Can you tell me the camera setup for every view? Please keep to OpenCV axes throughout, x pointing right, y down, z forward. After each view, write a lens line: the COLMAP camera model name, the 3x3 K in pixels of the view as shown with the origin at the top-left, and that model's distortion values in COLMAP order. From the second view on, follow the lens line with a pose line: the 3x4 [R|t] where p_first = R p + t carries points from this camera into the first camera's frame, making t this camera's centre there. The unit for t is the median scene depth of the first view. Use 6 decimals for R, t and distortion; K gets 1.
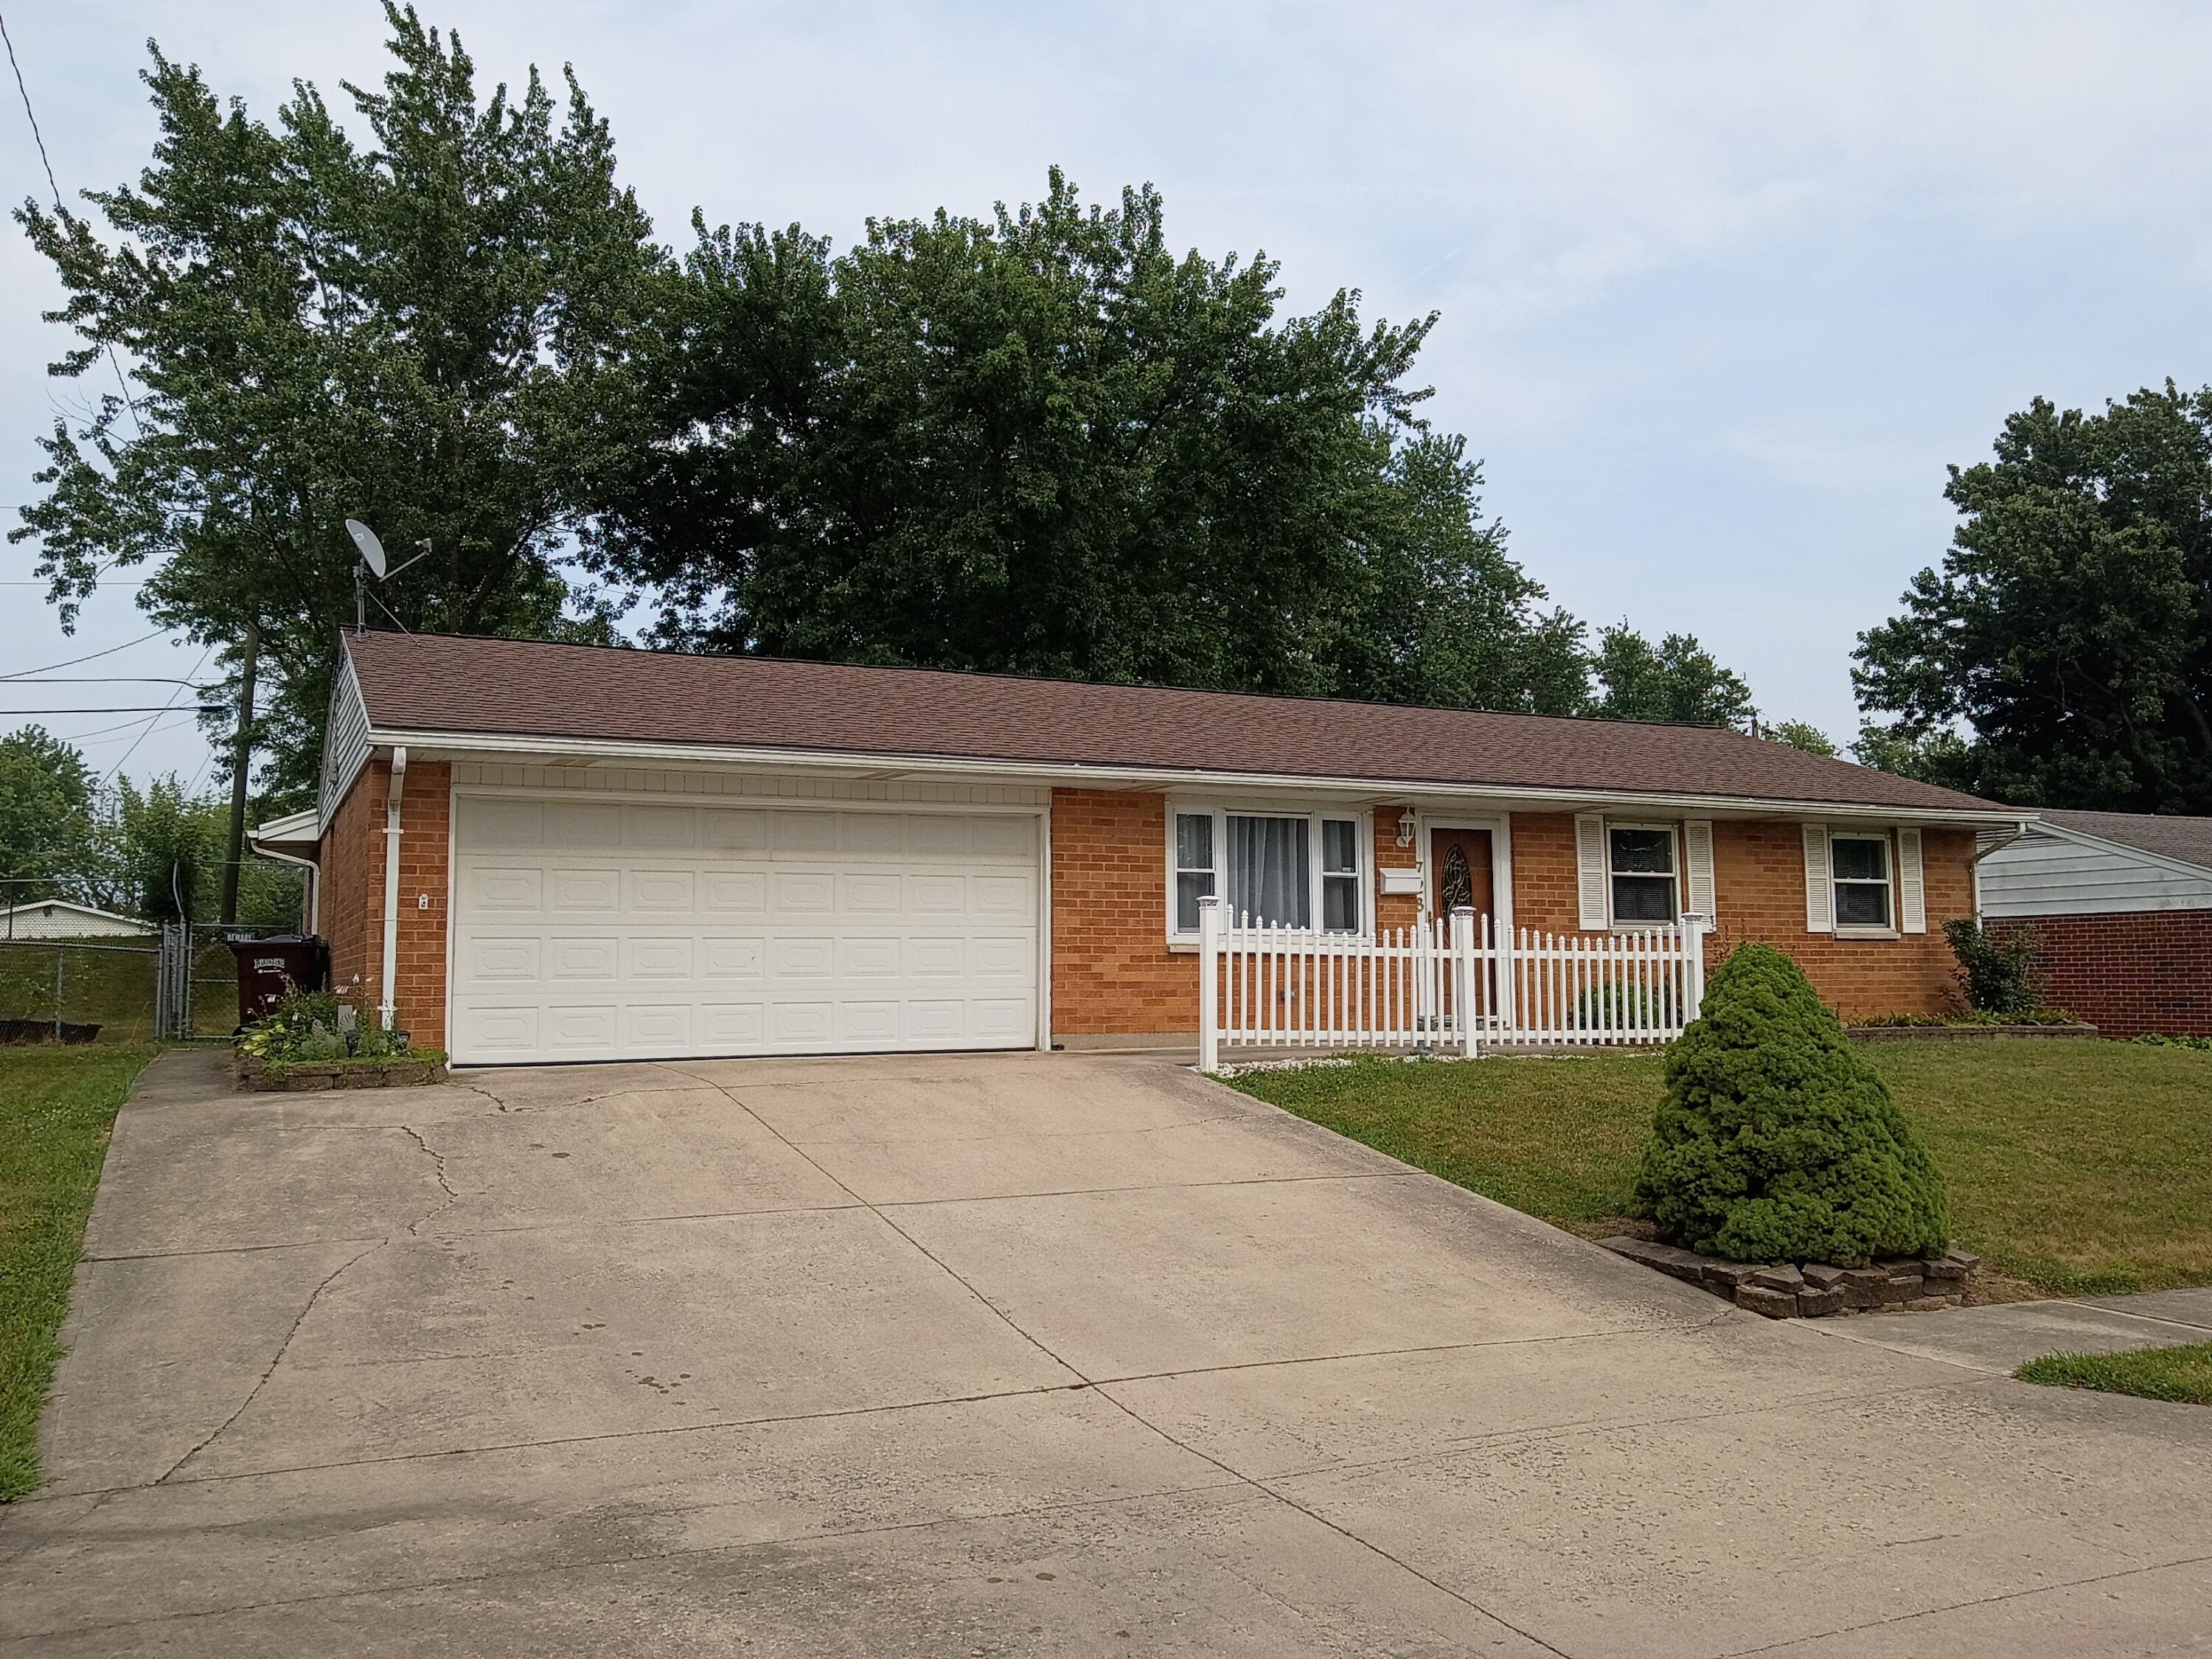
lens RADIAL K [[1822.0, 0, 1108.3], [0, 1822.0, 828.3], [0, 0, 1]] dist [0.057500, -0.086104]
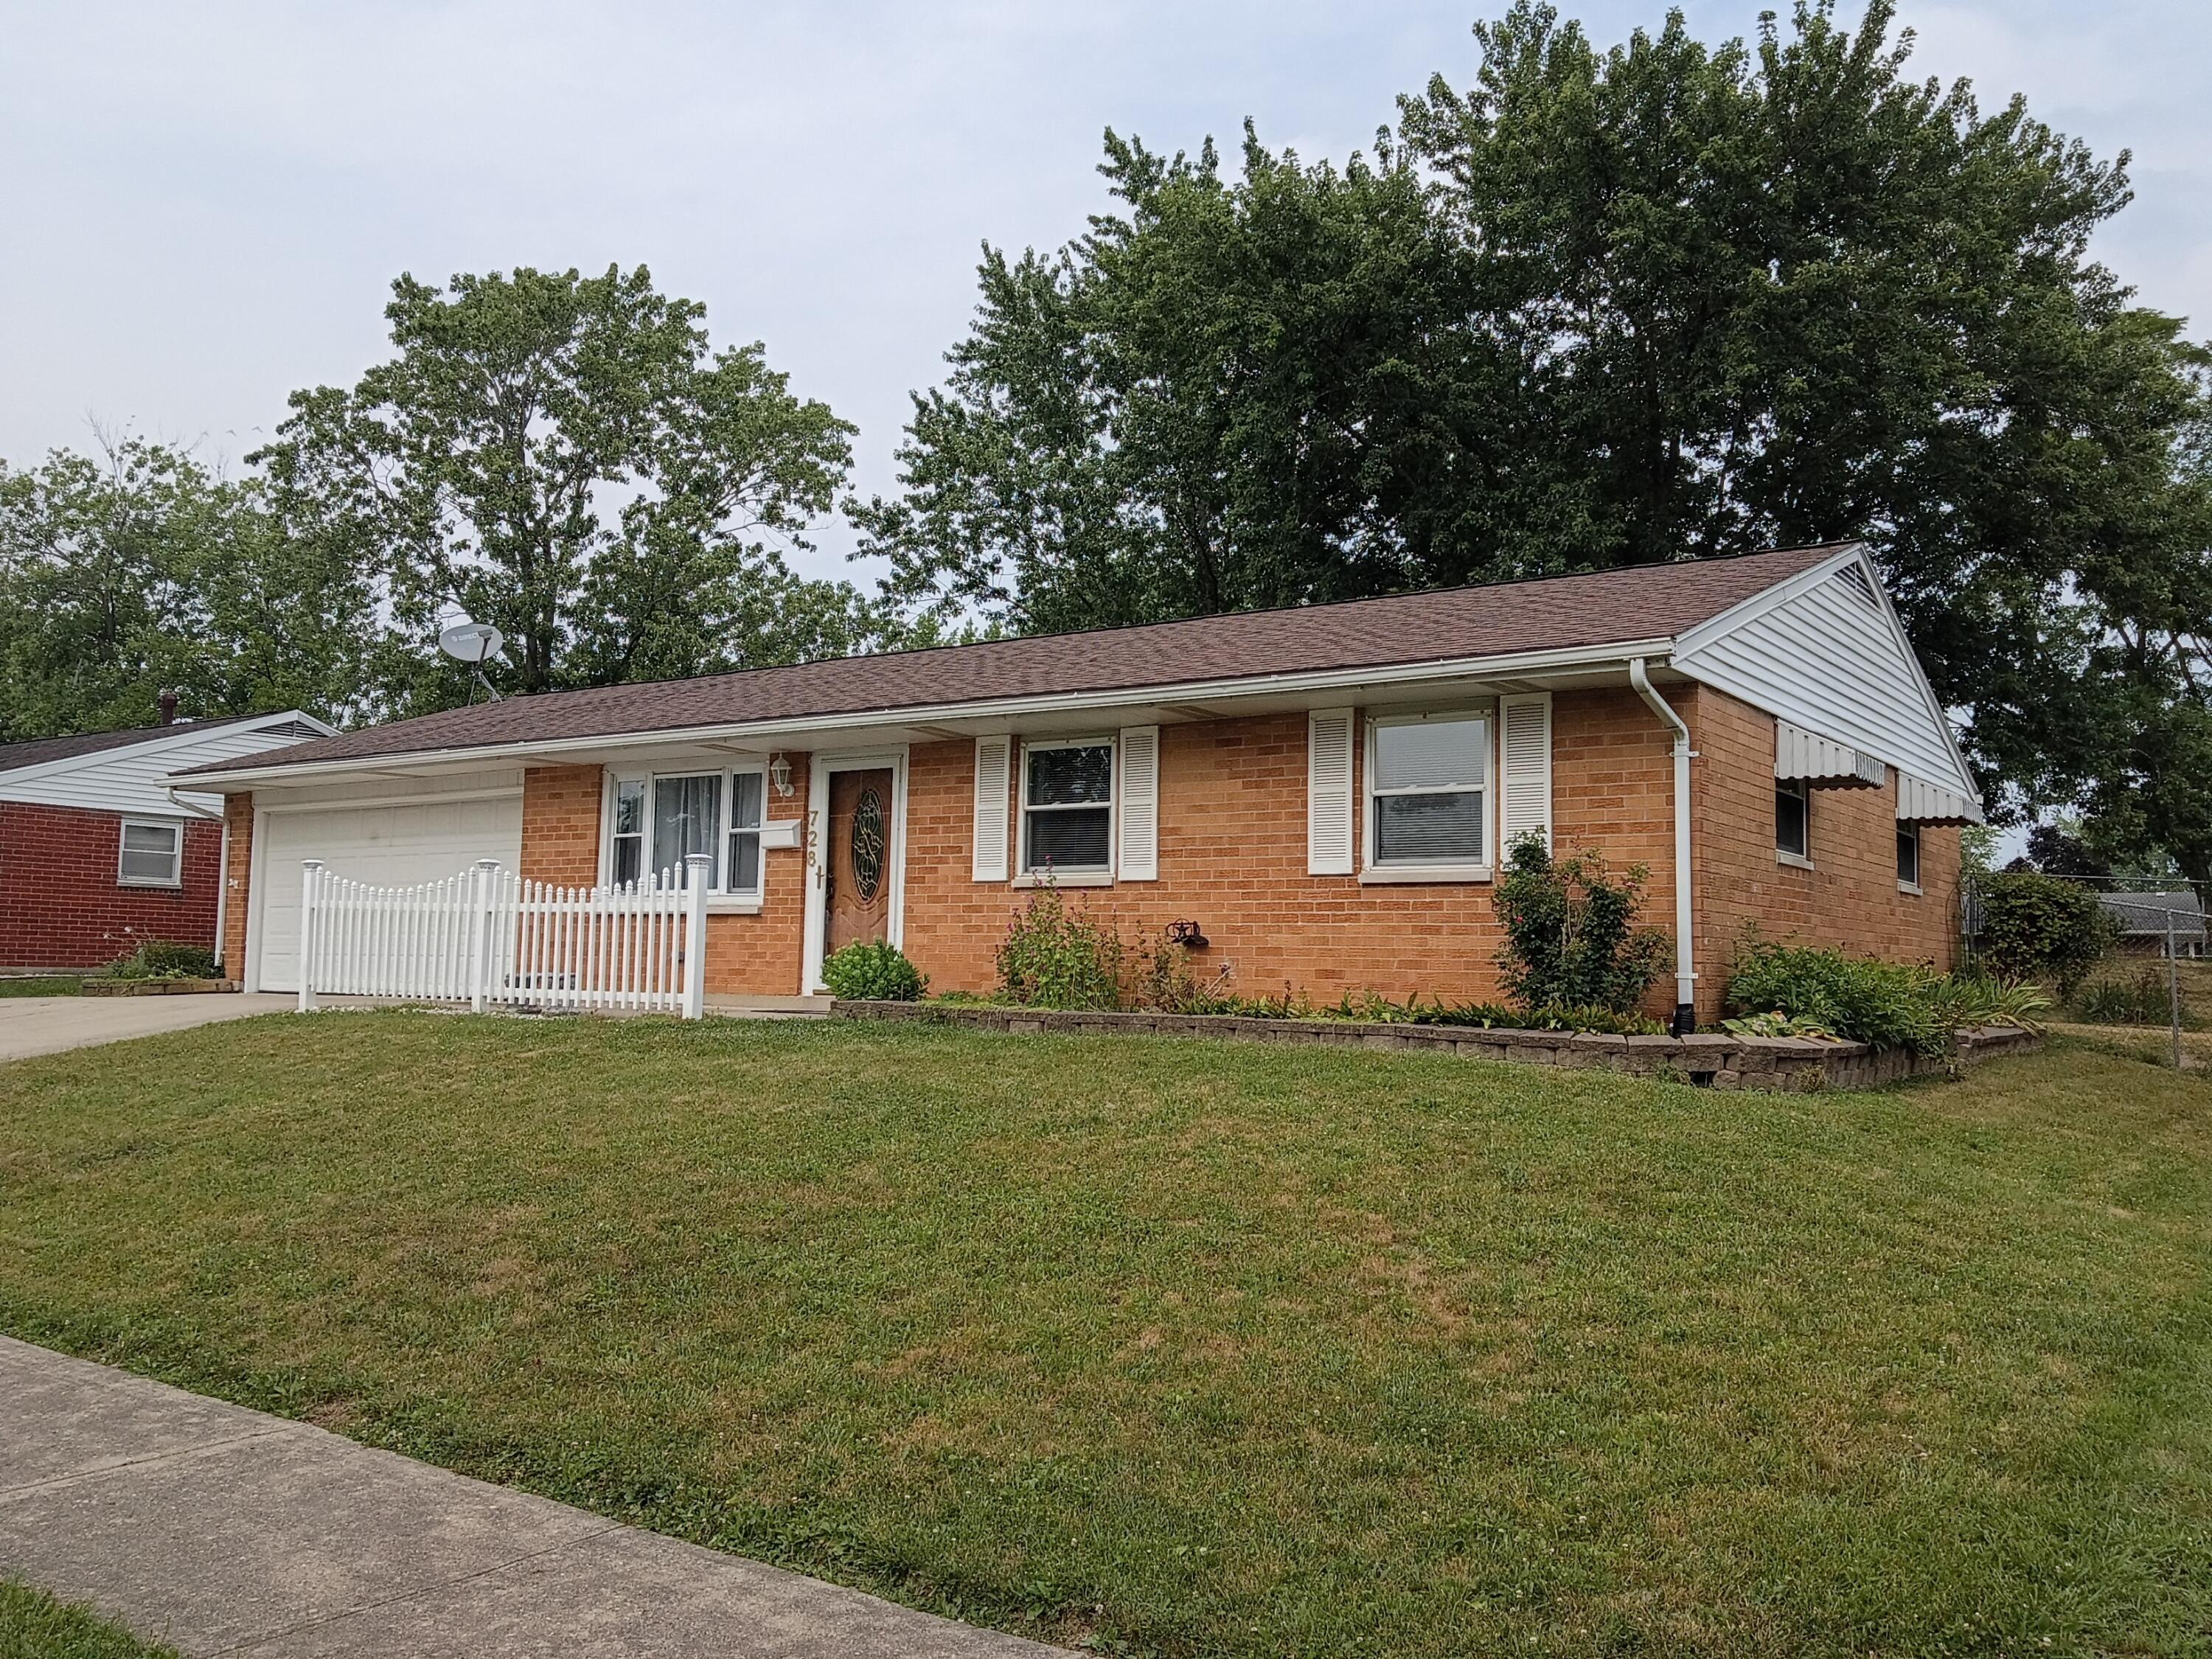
lens RADIAL K [[1822.0, 0, 1102.4], [0, 1822.0, 828.1], [0, 0, 1]] dist [0.057500, -0.086104]
pose [[0.477132, -0.053129, -0.877224, 0.991945], [0.055587, 0.997997, -0.030209, 0.059729], [0.877072, -0.034349, 0.479130, 0.668203]]
